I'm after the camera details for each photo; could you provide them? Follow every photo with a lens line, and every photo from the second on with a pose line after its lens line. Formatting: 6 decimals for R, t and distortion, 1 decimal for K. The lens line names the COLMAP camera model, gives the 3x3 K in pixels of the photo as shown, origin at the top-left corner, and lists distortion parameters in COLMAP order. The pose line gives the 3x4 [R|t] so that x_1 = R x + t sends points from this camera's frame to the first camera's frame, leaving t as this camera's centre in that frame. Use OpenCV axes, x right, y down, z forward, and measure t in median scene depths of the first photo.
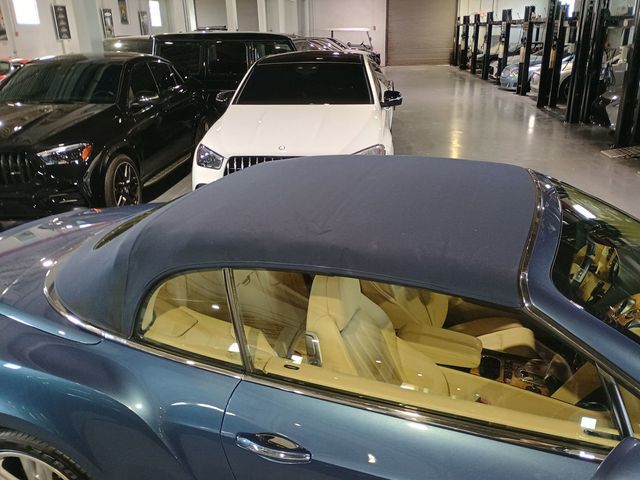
lens RADIAL K [[559.7, 0, 327.4], [0, 559.7, 241.5], [0, 0, 1]] dist [0.080109, -0.086449]
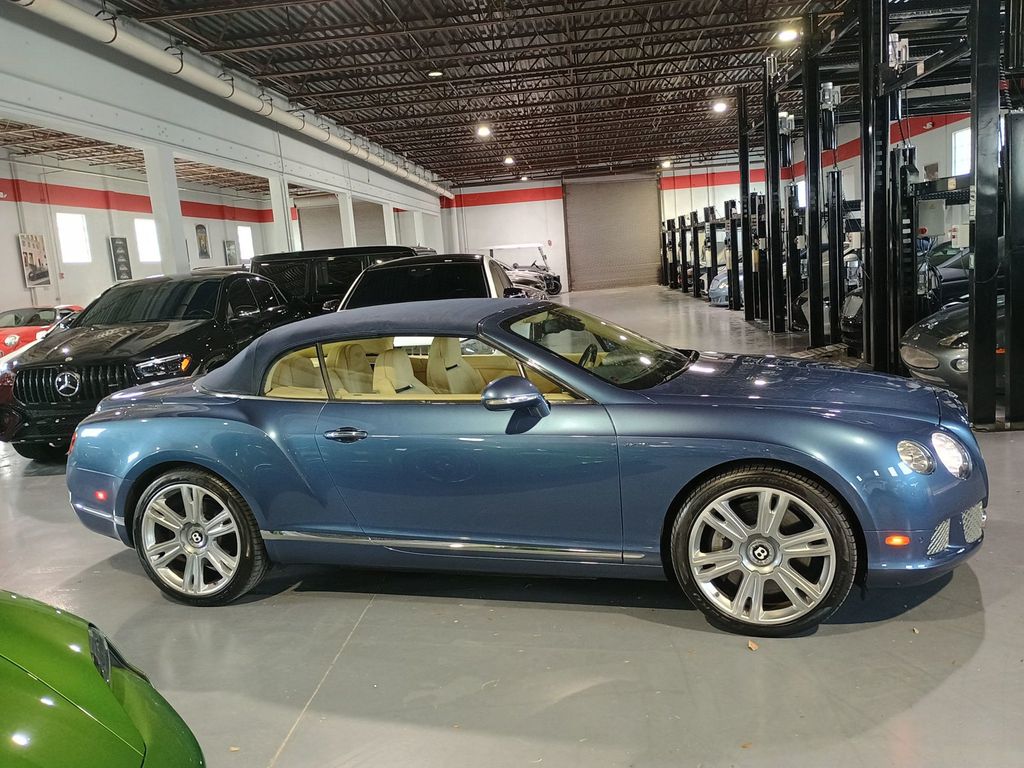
lens RADIAL K [[878.2, 0, 520.7], [0, 878.2, 387.9], [0, 0, 1]] dist [0.045941, -0.015074]
pose [[0.997919, -0.062264, 0.016776, 0.030005], [0.064381, 0.976724, -0.204610, 0.061934], [-0.003646, 0.205265, 0.978700, -0.123001]]
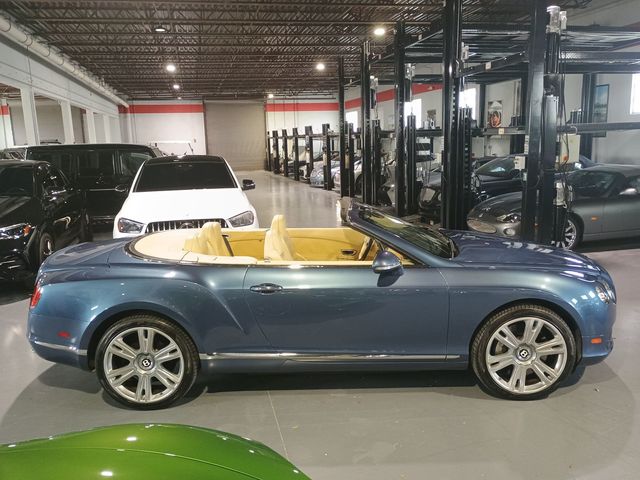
lens RADIAL K [[548.9, 0, 325.5], [0, 548.9, 242.5], [0, 0, 1]] dist [0.045941, -0.015074]
pose [[0.948058, -0.067270, 0.310904, -0.047495], [0.121390, 0.979928, -0.158134, 0.044692], [-0.294025, 0.187661, 0.937194, -0.113085]]
